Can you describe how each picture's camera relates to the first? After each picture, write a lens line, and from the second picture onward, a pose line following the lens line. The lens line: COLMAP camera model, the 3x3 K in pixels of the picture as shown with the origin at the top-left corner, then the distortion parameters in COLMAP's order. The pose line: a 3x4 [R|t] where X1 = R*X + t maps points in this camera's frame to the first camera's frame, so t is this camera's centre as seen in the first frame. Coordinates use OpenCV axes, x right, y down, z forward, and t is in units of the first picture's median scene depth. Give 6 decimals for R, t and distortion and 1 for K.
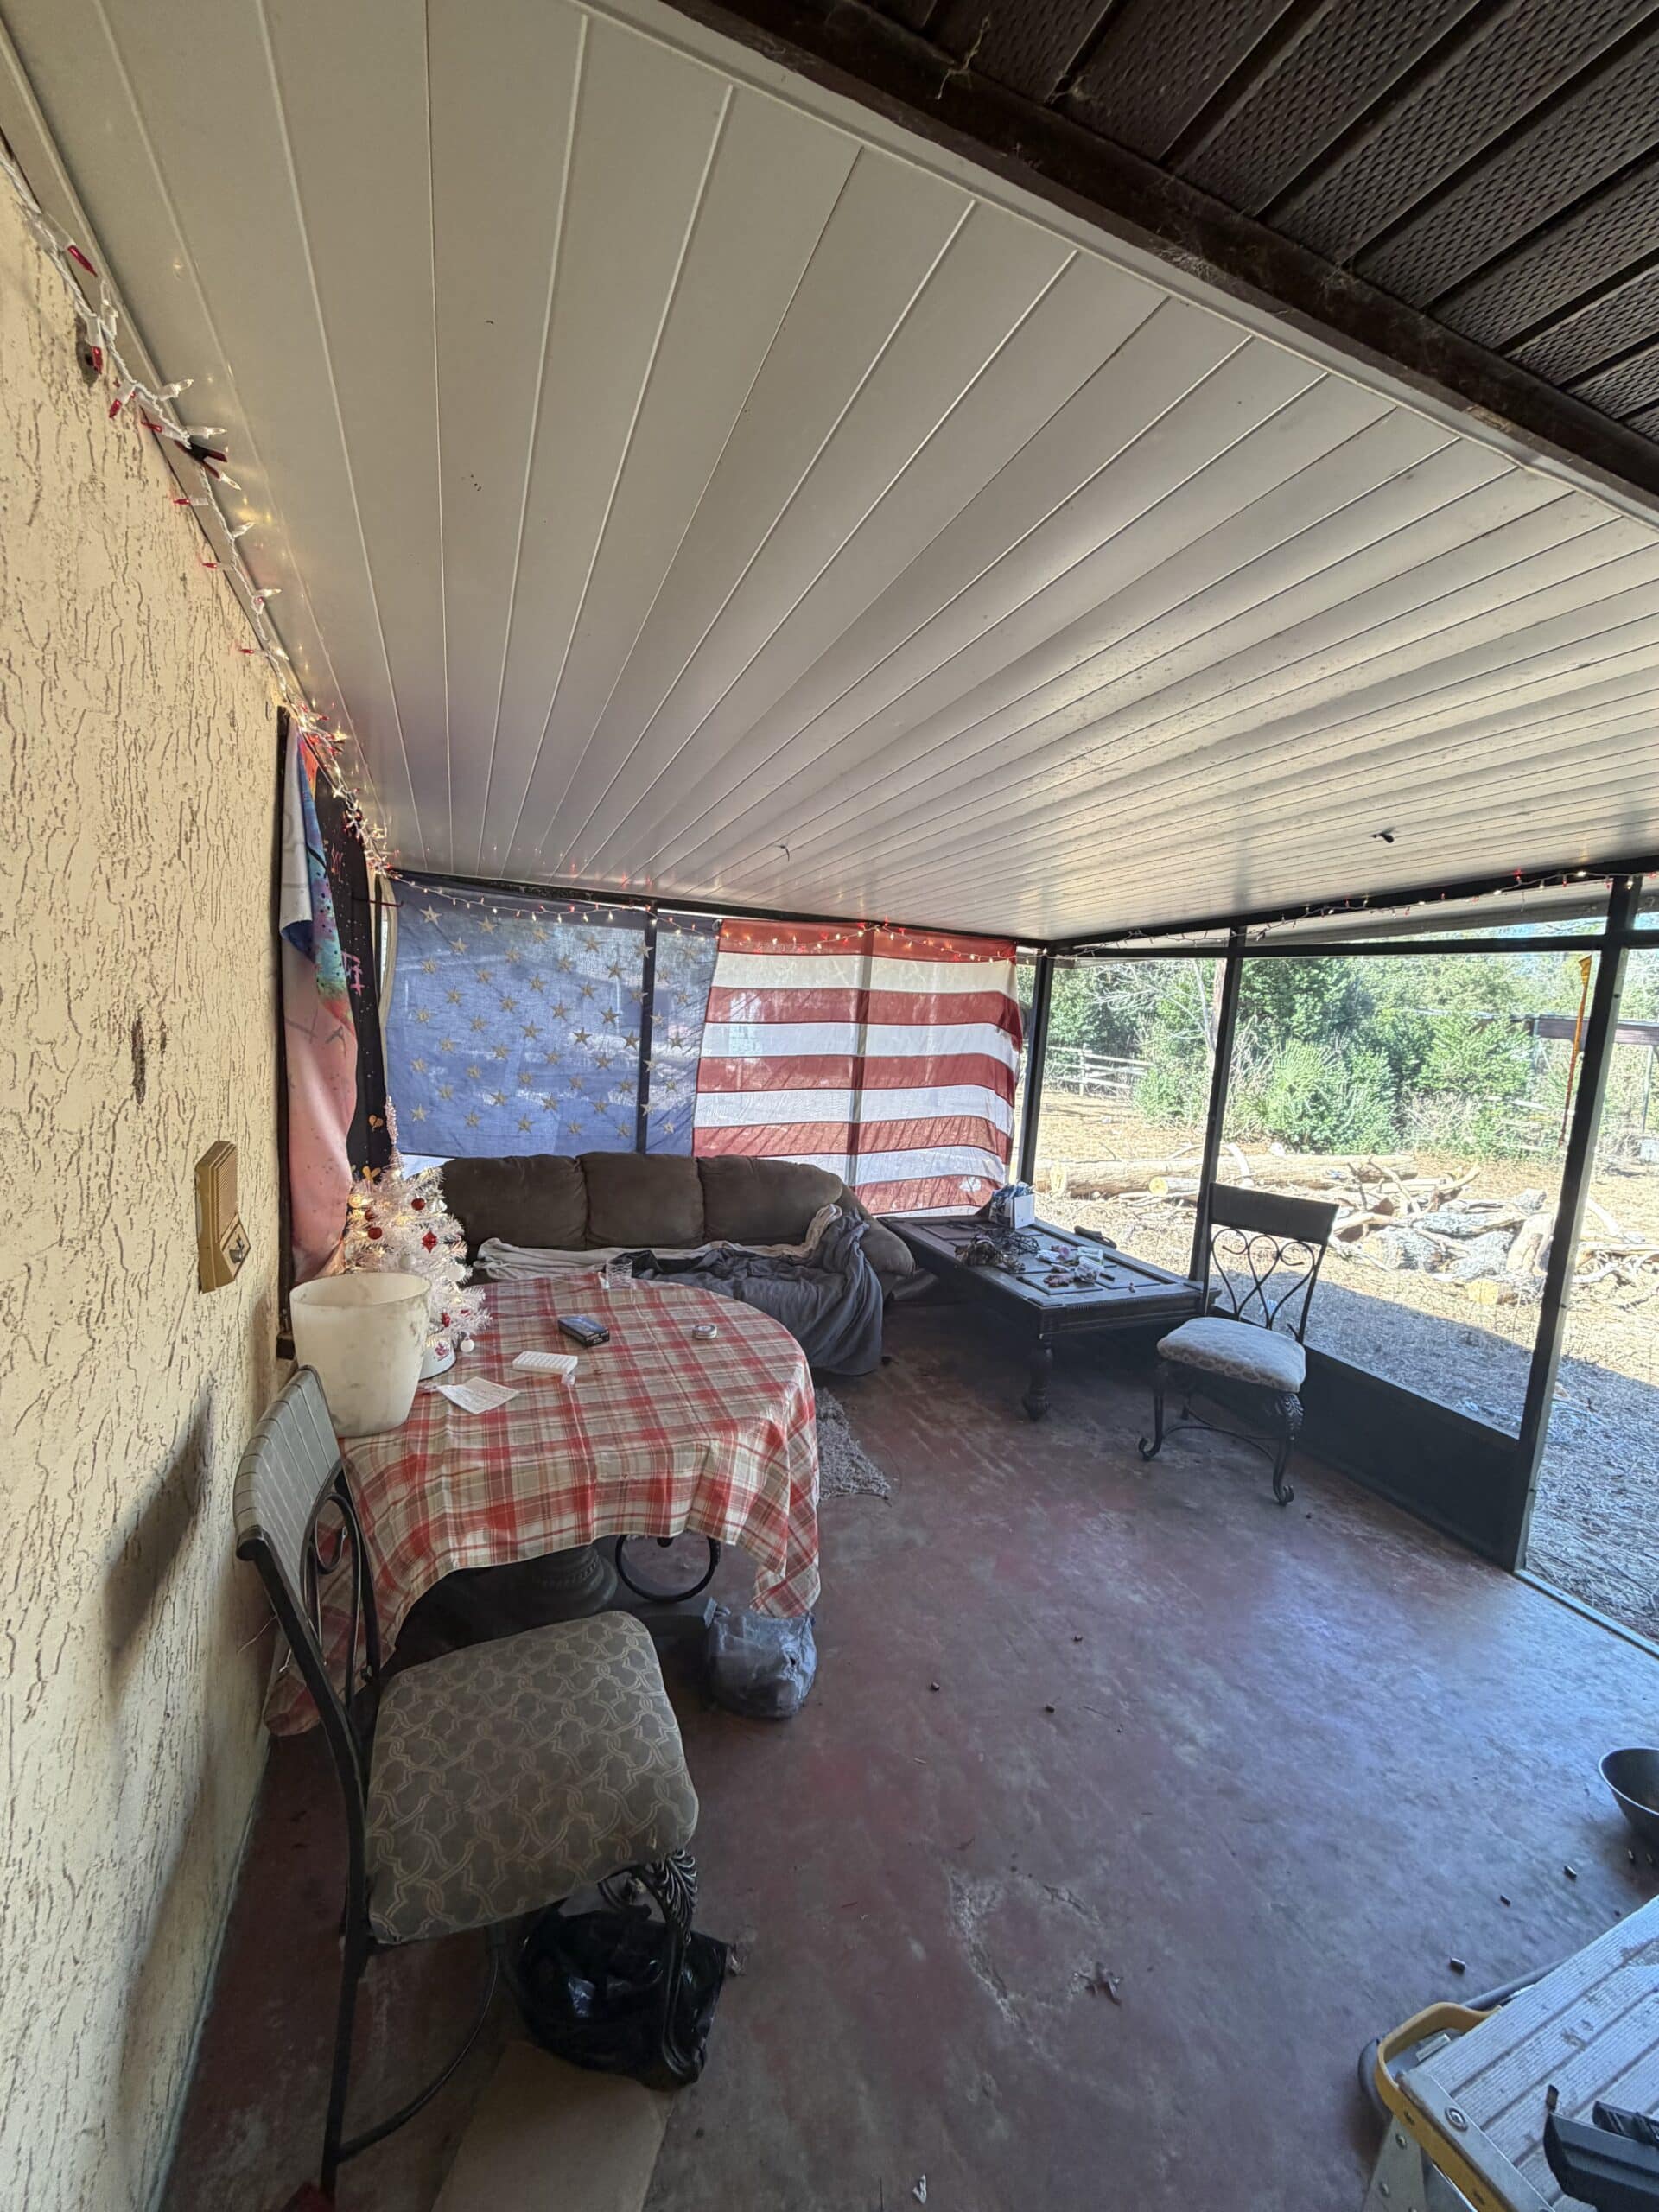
lens RADIAL K [[877.8, 0, 828.8], [0, 877.8, 1100.2], [0, 0, 1]] dist [-0.000483, -0.000207]
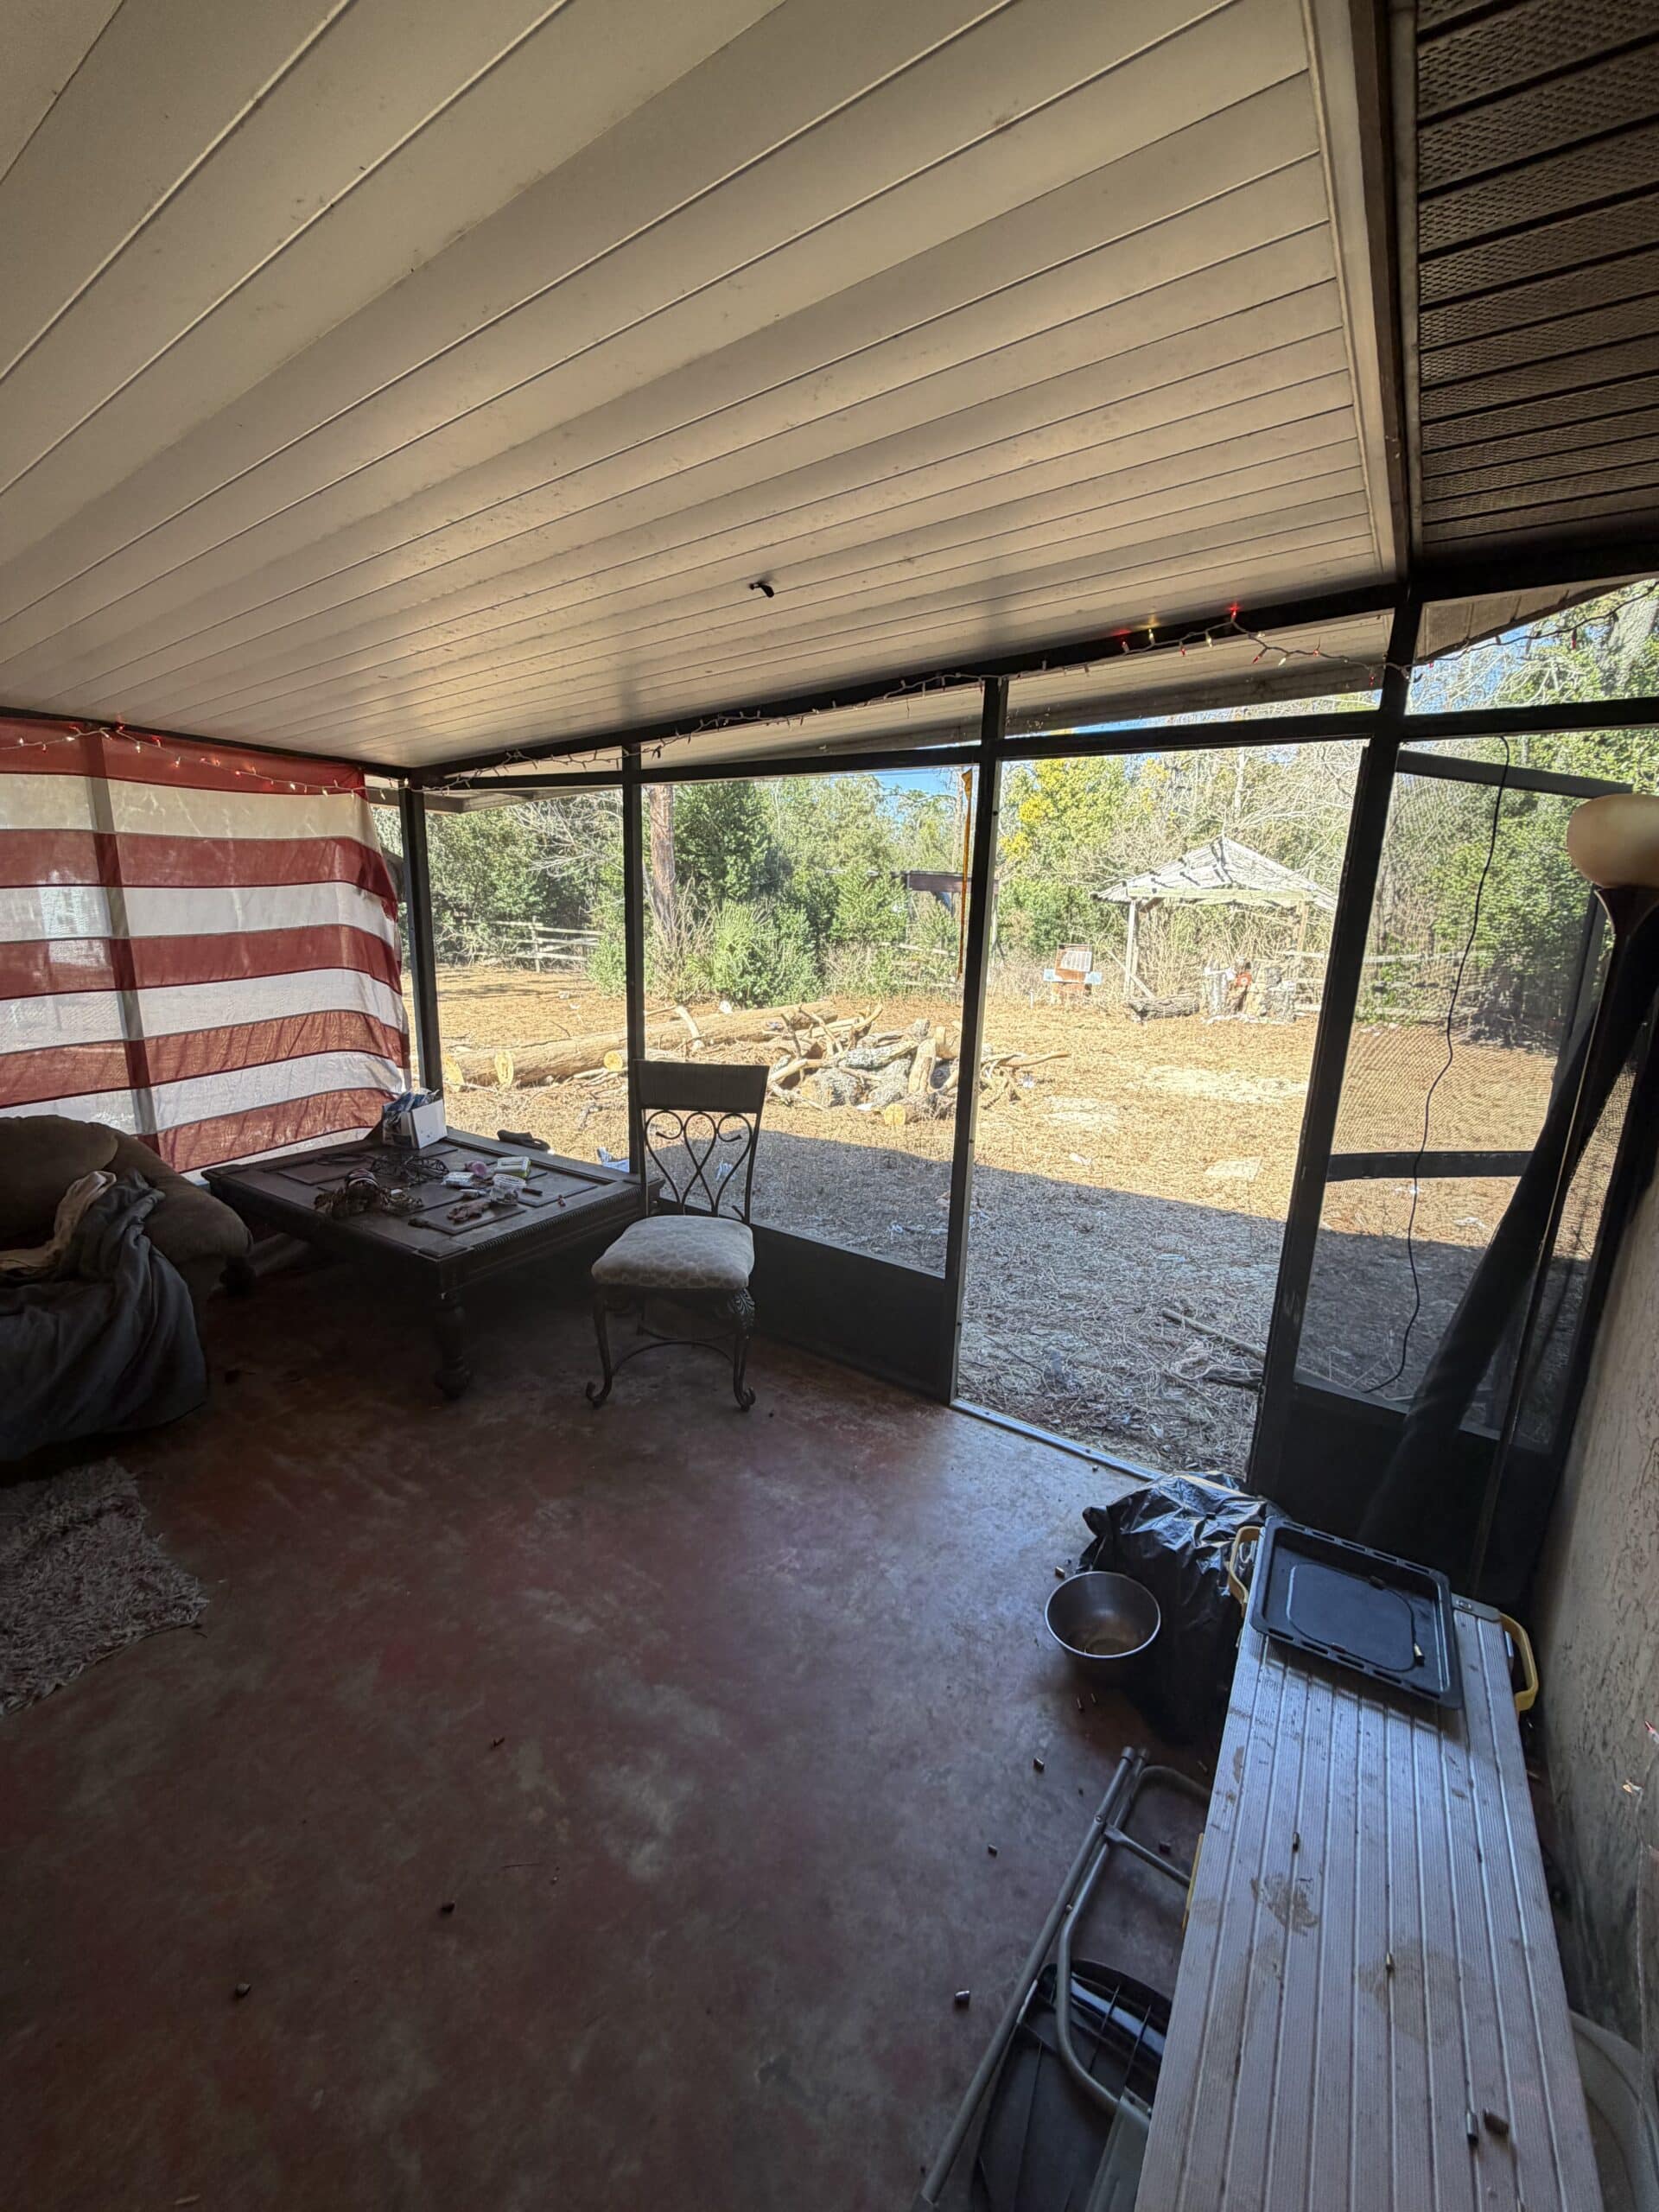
lens RADIAL K [[877.8, 0, 828.8], [0, 877.8, 1100.2], [0, 0, 1]] dist [-0.000483, -0.000207]
pose [[0.829339, -0.164686, 0.533924, 0.103609], [0.088299, 0.982199, 0.165799, 0.006555], [-0.551724, -0.090359, 0.829117, 0.153460]]
